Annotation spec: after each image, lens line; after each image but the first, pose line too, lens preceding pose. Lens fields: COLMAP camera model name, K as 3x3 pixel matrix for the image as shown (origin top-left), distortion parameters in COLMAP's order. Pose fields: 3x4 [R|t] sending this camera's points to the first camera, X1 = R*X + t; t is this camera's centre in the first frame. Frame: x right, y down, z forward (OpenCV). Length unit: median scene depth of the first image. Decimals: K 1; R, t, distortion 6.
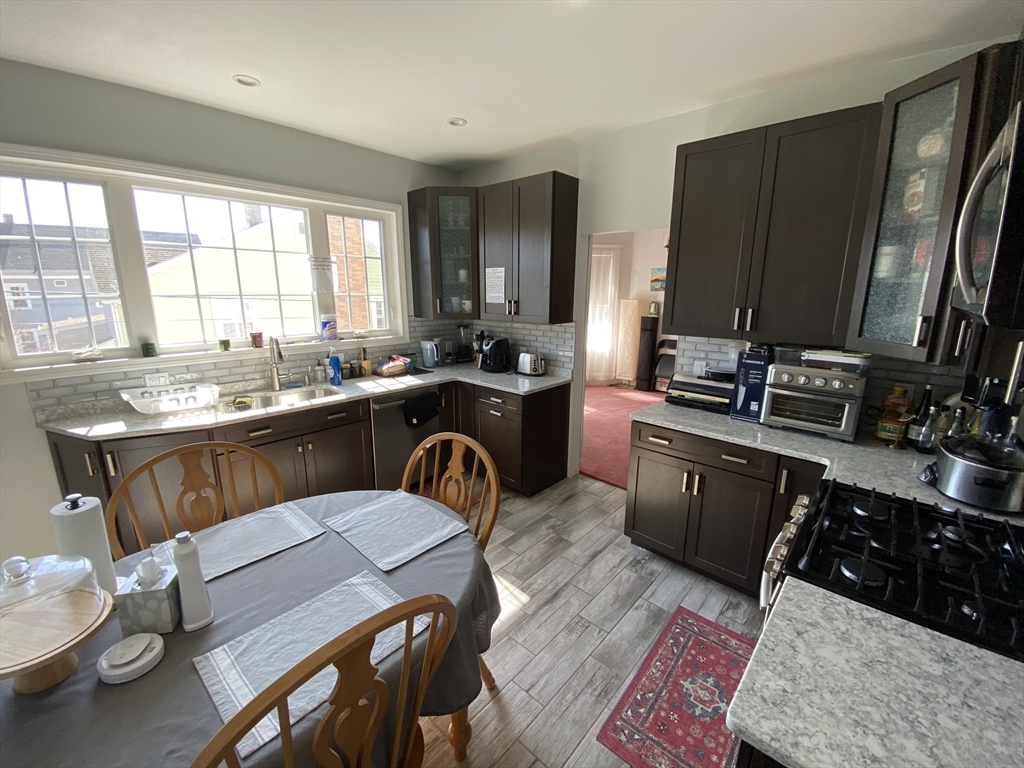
lens RADIAL K [[417.4, 0, 510.9], [0, 417.4, 378.7], [0, 0, 1]] dist [-0.023040, -0.003642]
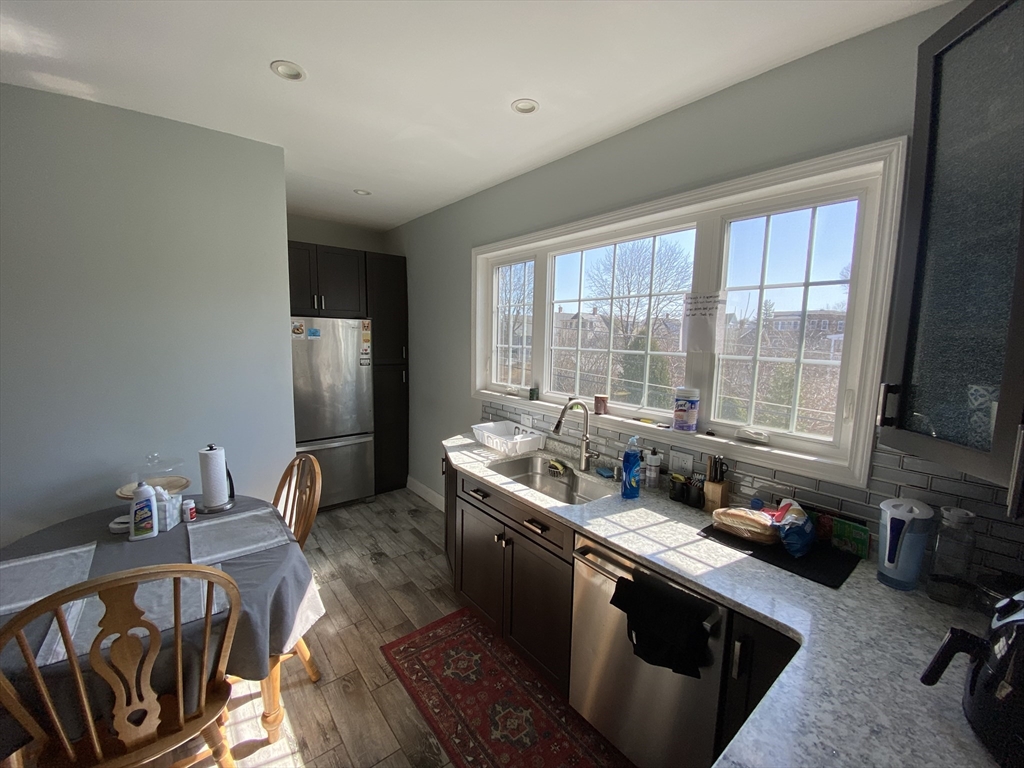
lens RADIAL K [[417.4, 0, 511.9], [0, 417.4, 378.6], [0, 0, 1]] dist [-0.023040, -0.003642]
pose [[-0.141781, 0.099619, -0.984873, 0.354917], [-0.231915, 0.963891, 0.130883, -0.362105], [0.962348, 0.246963, -0.113558, 1.575338]]
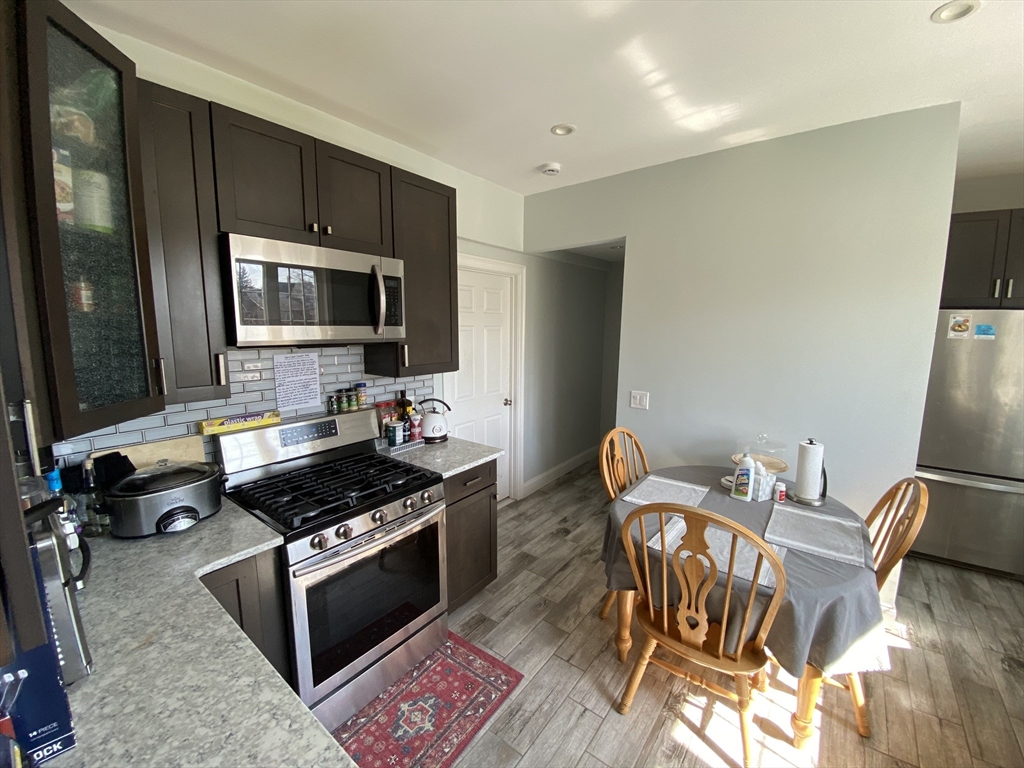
lens RADIAL K [[417.4, 0, 512.1], [0, 417.4, 378.8], [0, 0, 1]] dist [-0.023040, -0.003642]
pose [[-0.996990, -0.000862, -0.077525, 0.308738], [-0.027620, 0.938279, 0.344774, -0.386281], [0.072443, 0.345877, -0.935479, 1.668905]]
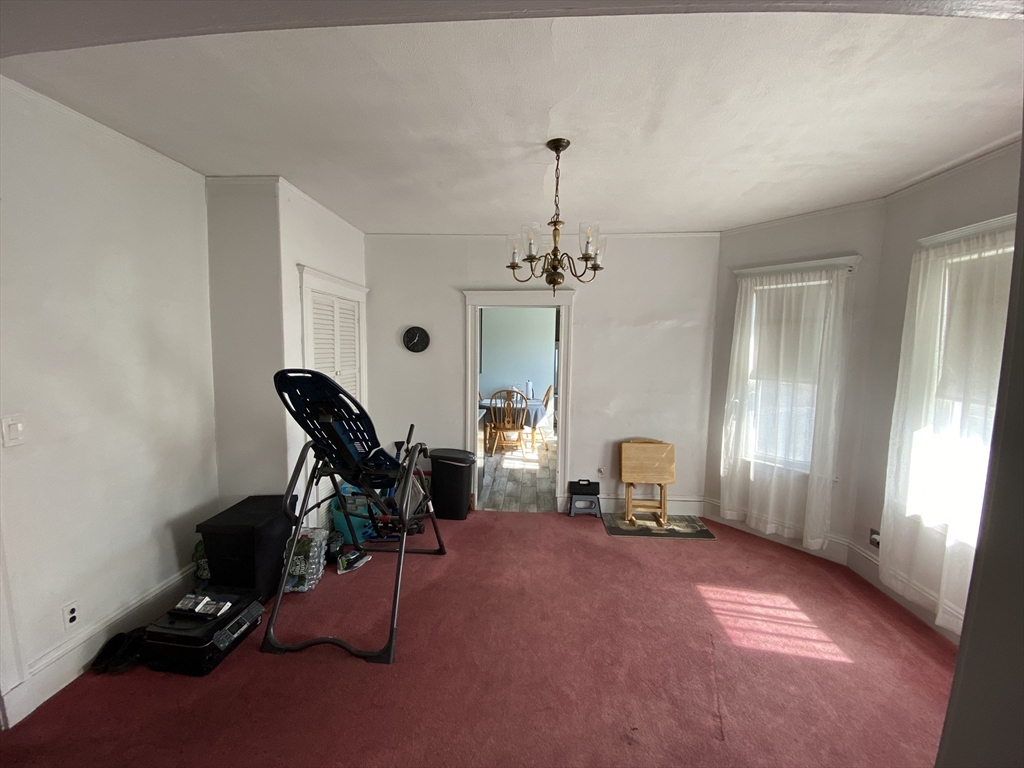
lens RADIAL K [[417.4, 0, 509.0], [0, 417.4, 382.1], [0, 0, 1]] dist [-0.023040, -0.003642]
pose [[-0.776832, 0.038621, -0.628523, 2.120872], [-0.156128, 0.955140, 0.251659, -0.831873], [0.610046, 0.293627, -0.735953, 3.623235]]
